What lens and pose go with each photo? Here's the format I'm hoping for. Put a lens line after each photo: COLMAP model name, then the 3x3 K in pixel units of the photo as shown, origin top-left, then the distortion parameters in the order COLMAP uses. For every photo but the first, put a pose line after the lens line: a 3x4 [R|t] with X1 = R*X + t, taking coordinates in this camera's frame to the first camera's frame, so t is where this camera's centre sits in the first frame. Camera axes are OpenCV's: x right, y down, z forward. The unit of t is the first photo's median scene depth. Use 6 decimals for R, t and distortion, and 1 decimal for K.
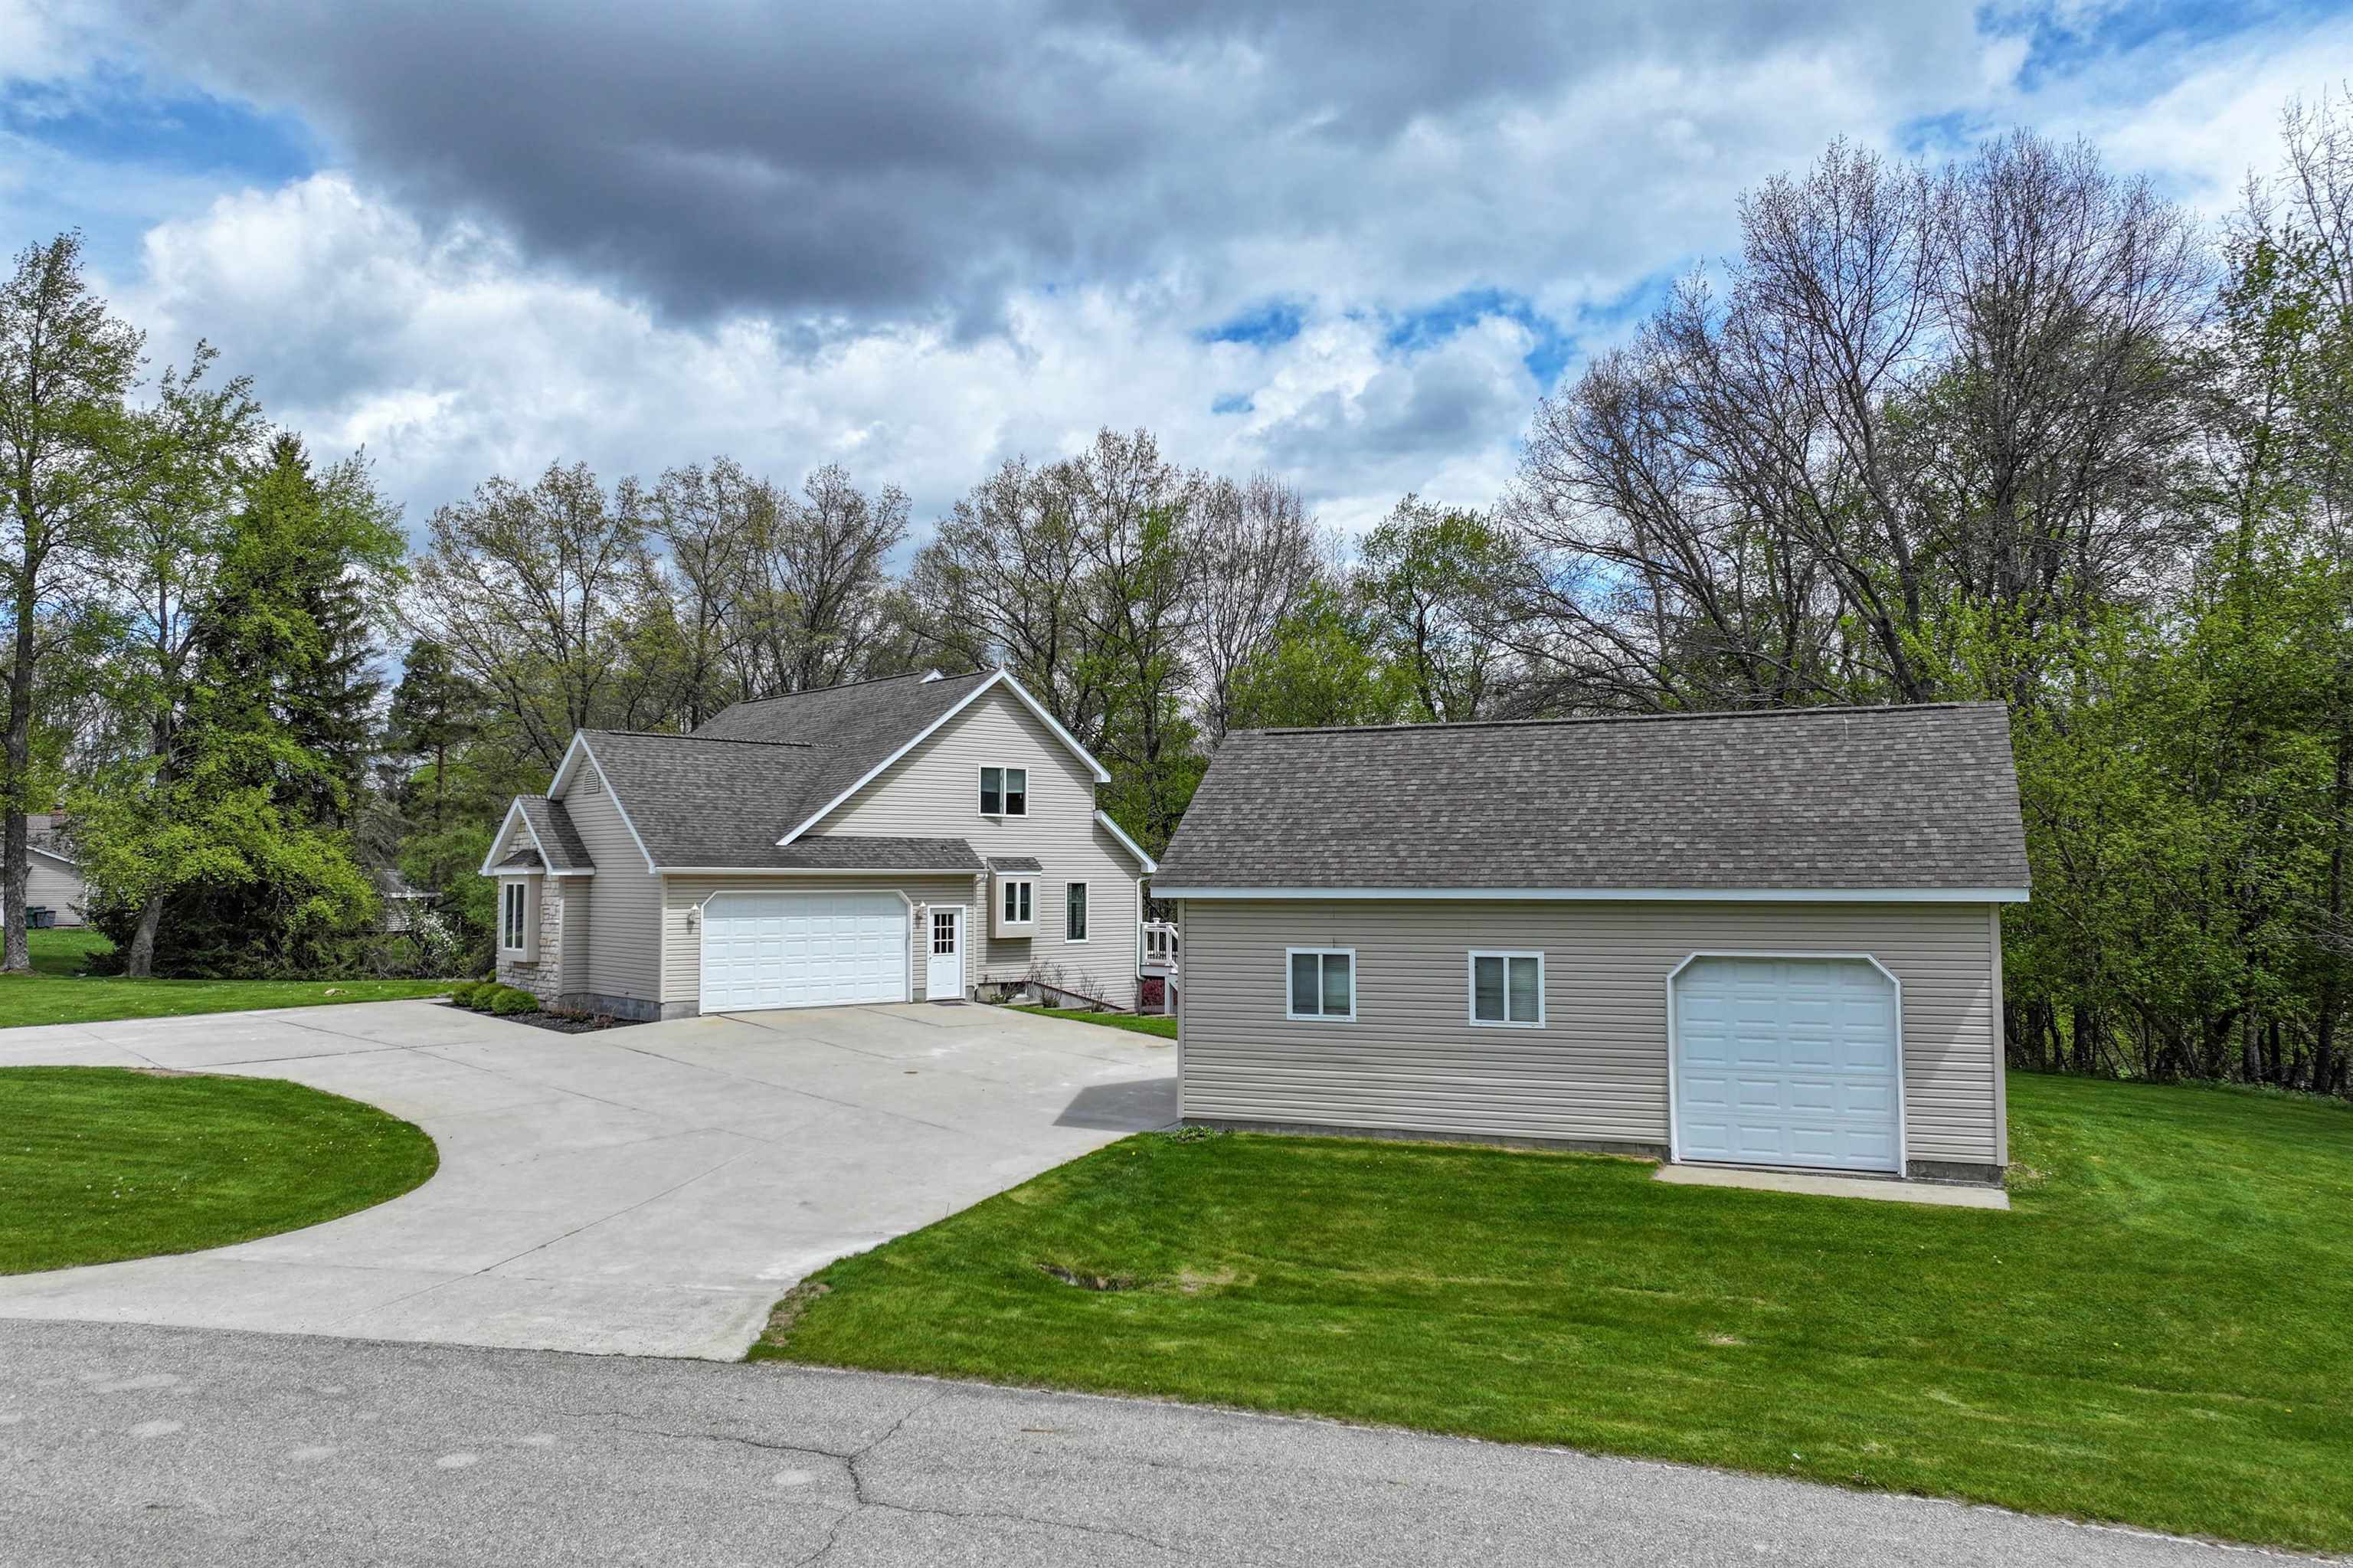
lens RADIAL K [[1641.0, 0, 1176.5], [0, 1641.0, 784.0], [0, 0, 1]] dist [0.005389, 0.001865]
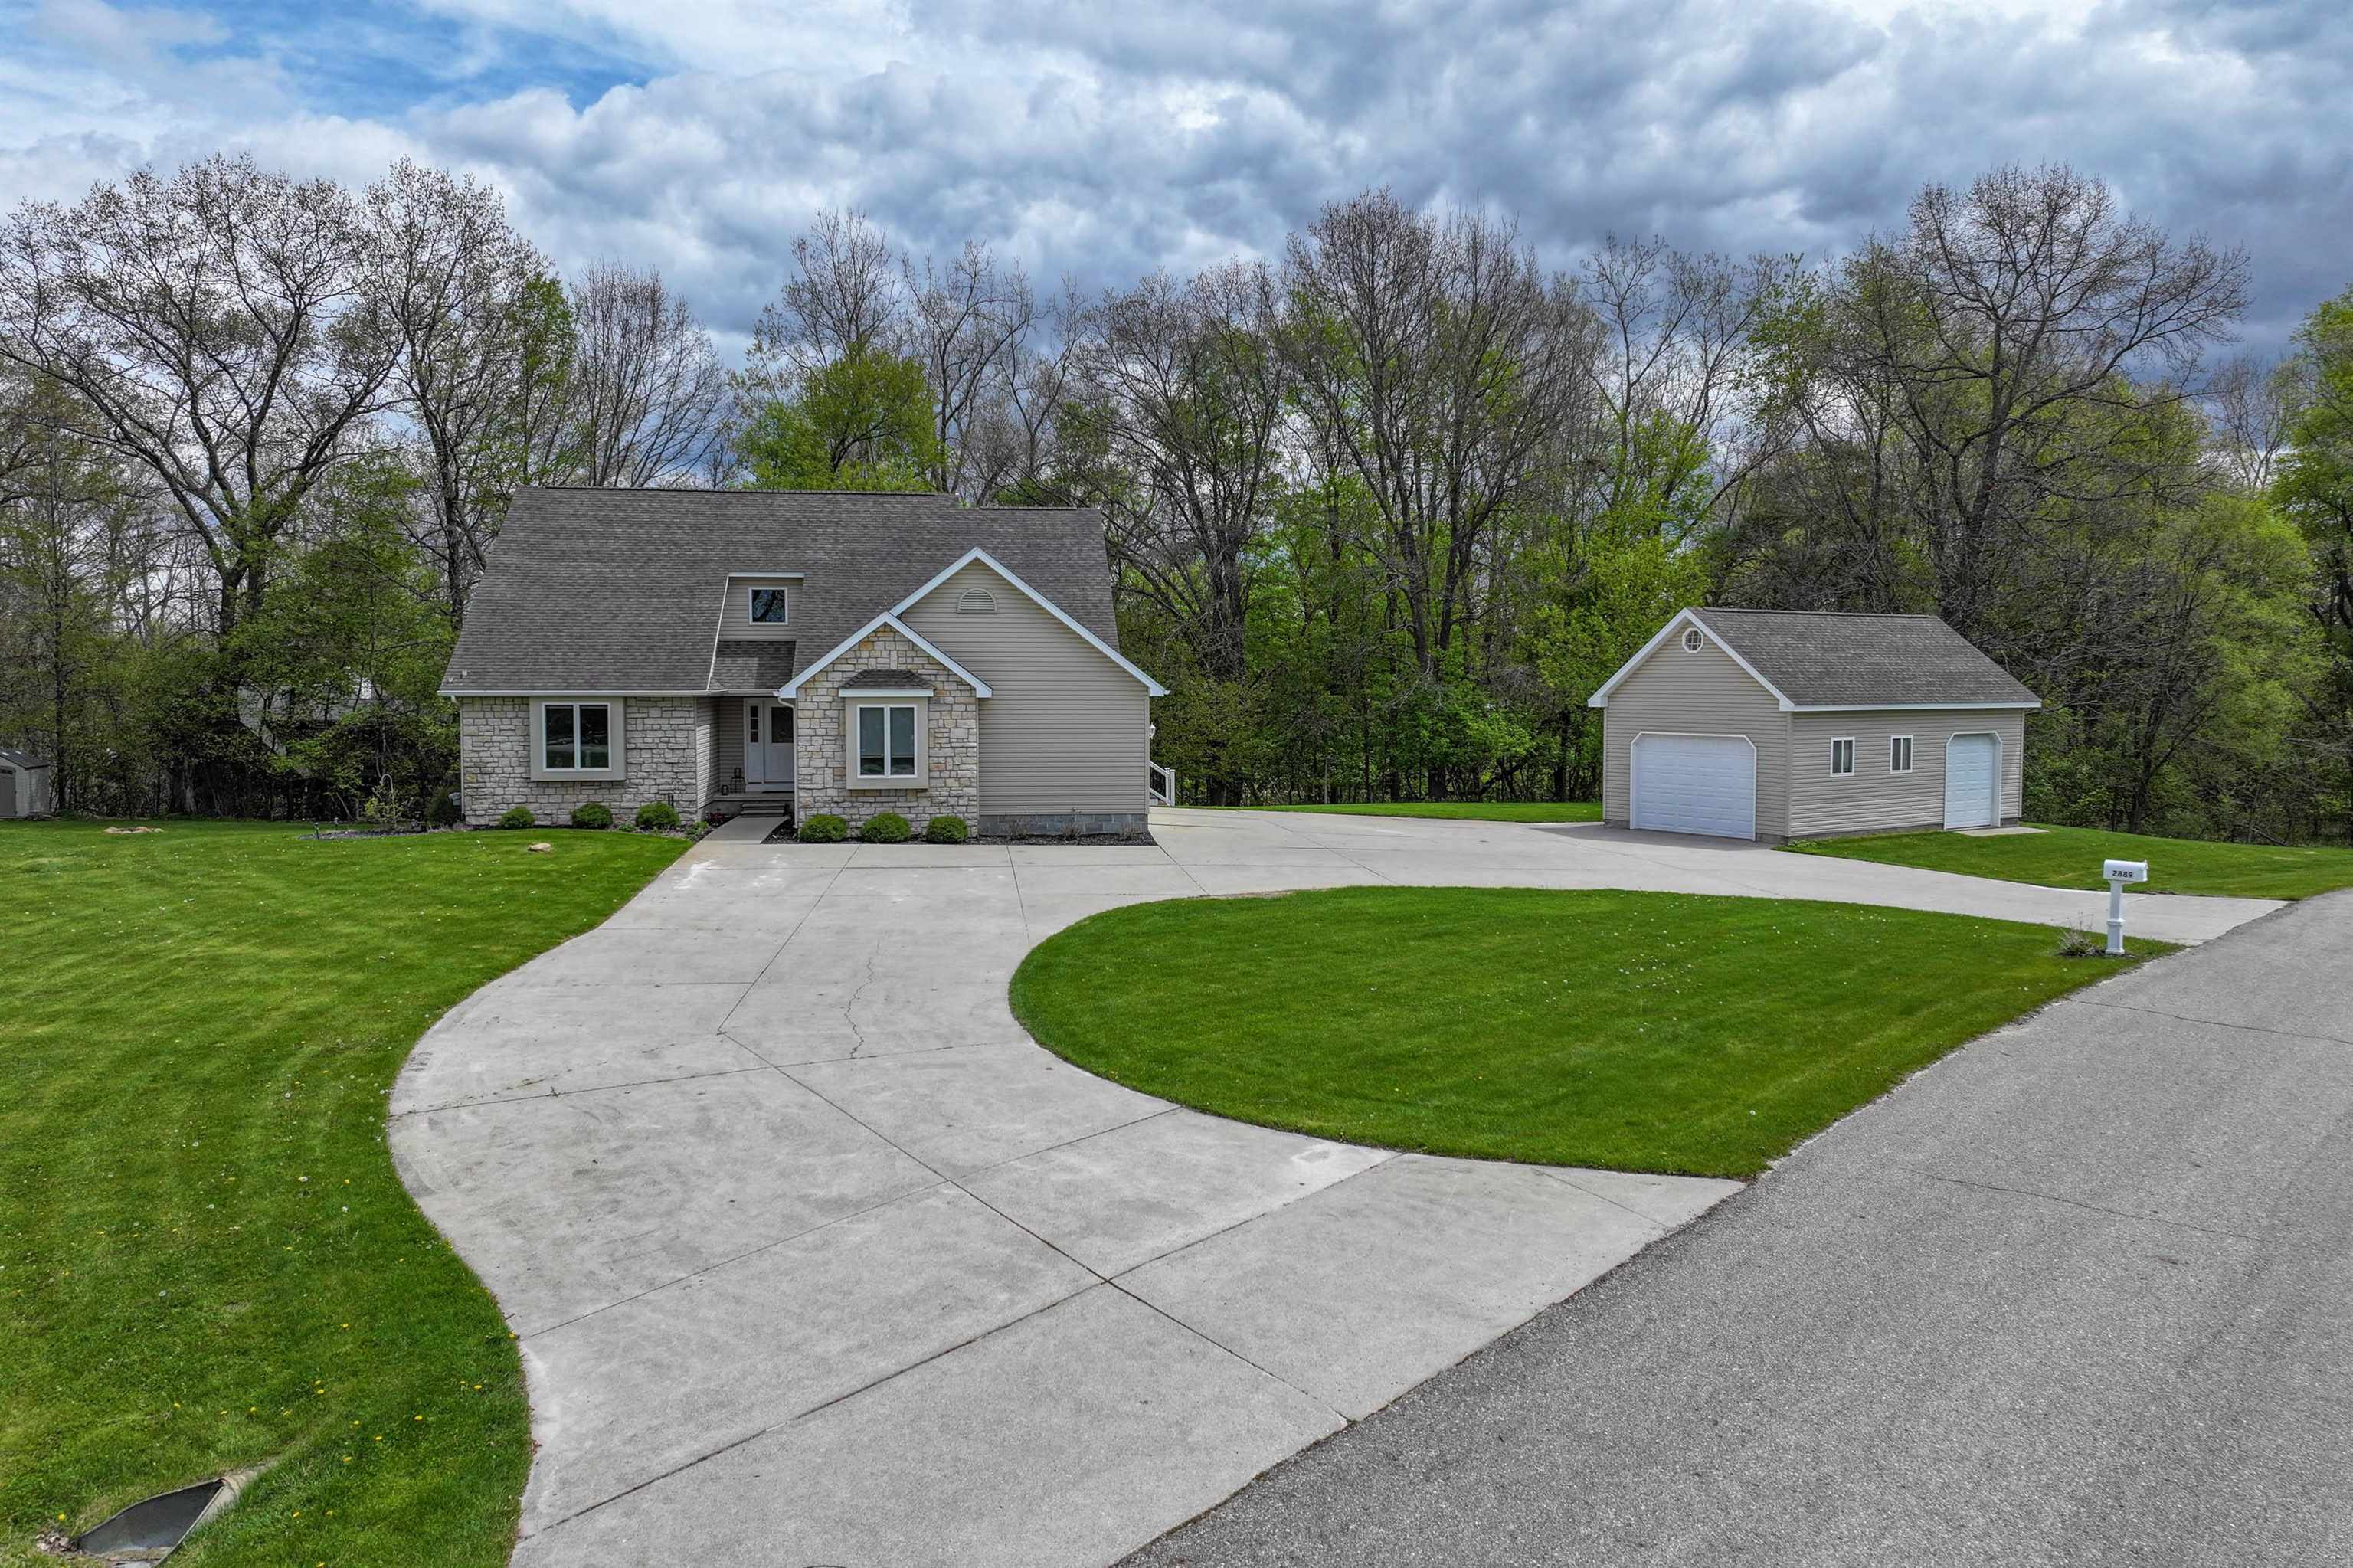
lens RADIAL K [[1662.4, 0, 1181.1], [0, 1662.4, 751.7], [0, 0, 1]] dist [0.002881, -0.001038]
pose [[0.558910, -0.039877, 0.828269, -1.122083], [-0.050344, 0.995369, 0.081894, 0.000598], [-0.827699, -0.087470, 0.554314, 0.347730]]
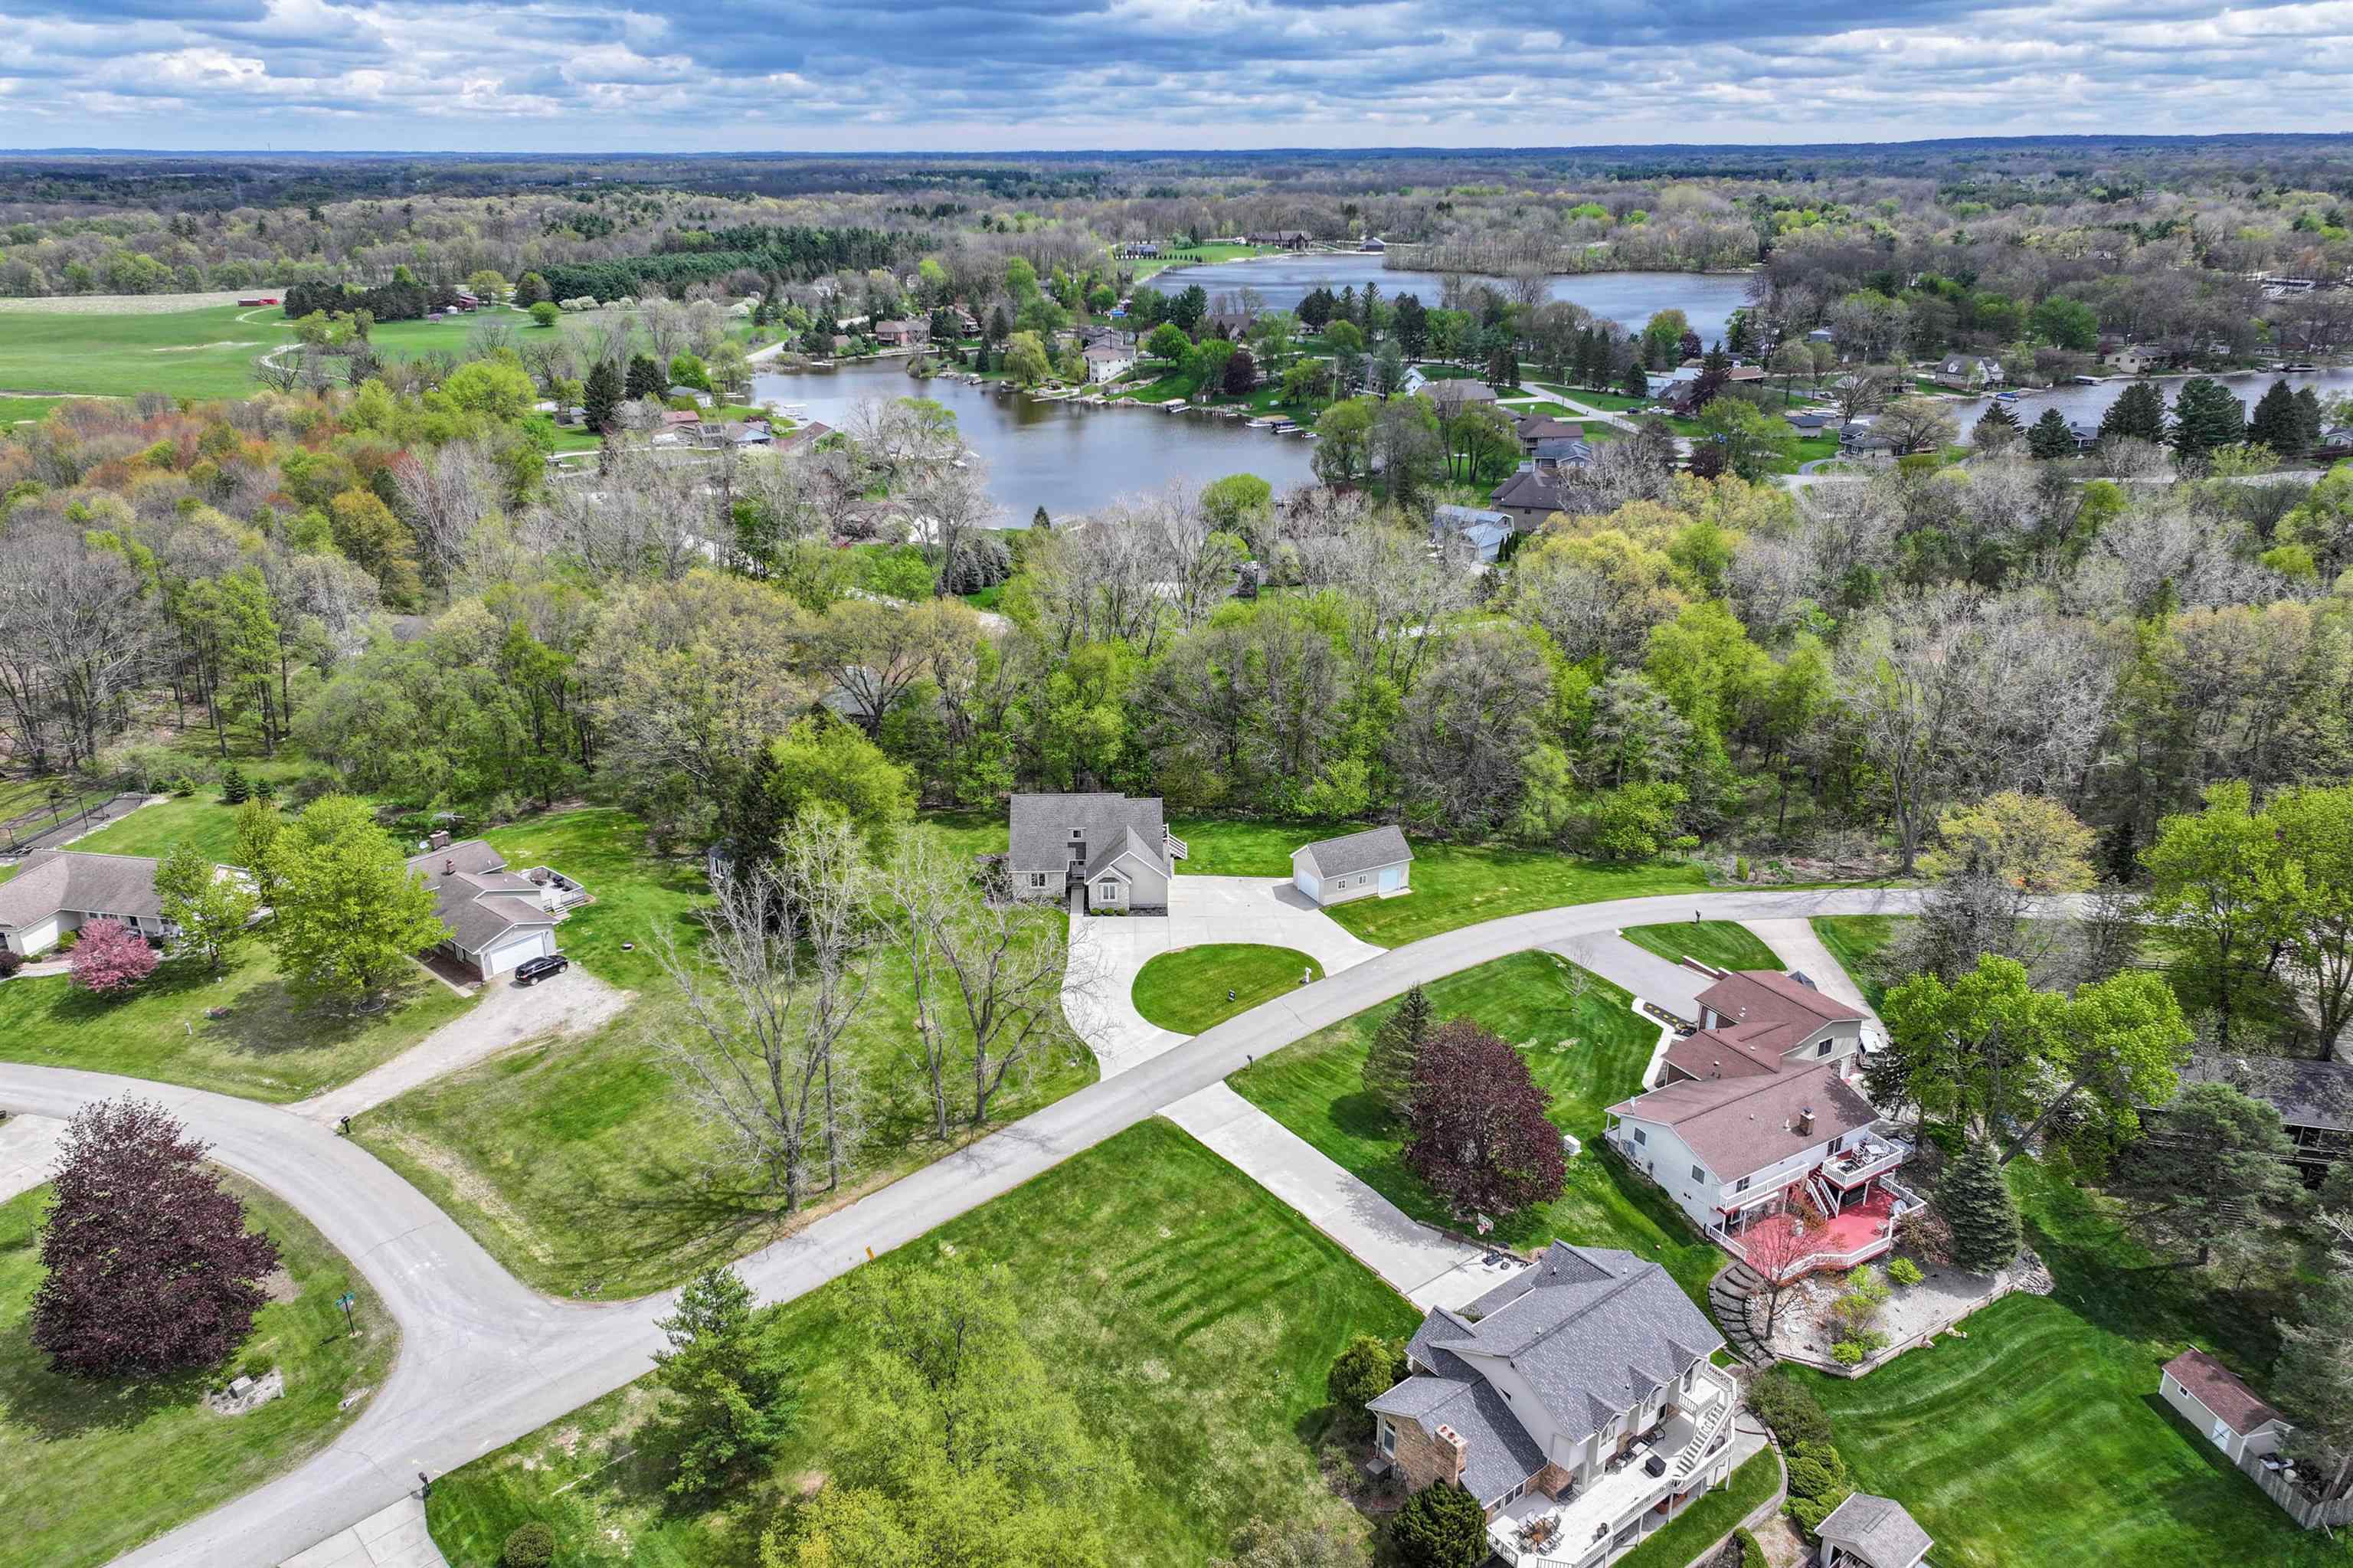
lens RADIAL K [[1641.0, 0, 1176.5], [0, 1641.0, 784.0], [0, 0, 1]] dist [0.005389, 0.001865]
pose [[0.643608, -0.278456, 0.712903, -3.340595], [-0.043668, 0.916589, 0.397438, -1.931437], [-0.764109, -0.286925, 0.577764, -1.557067]]
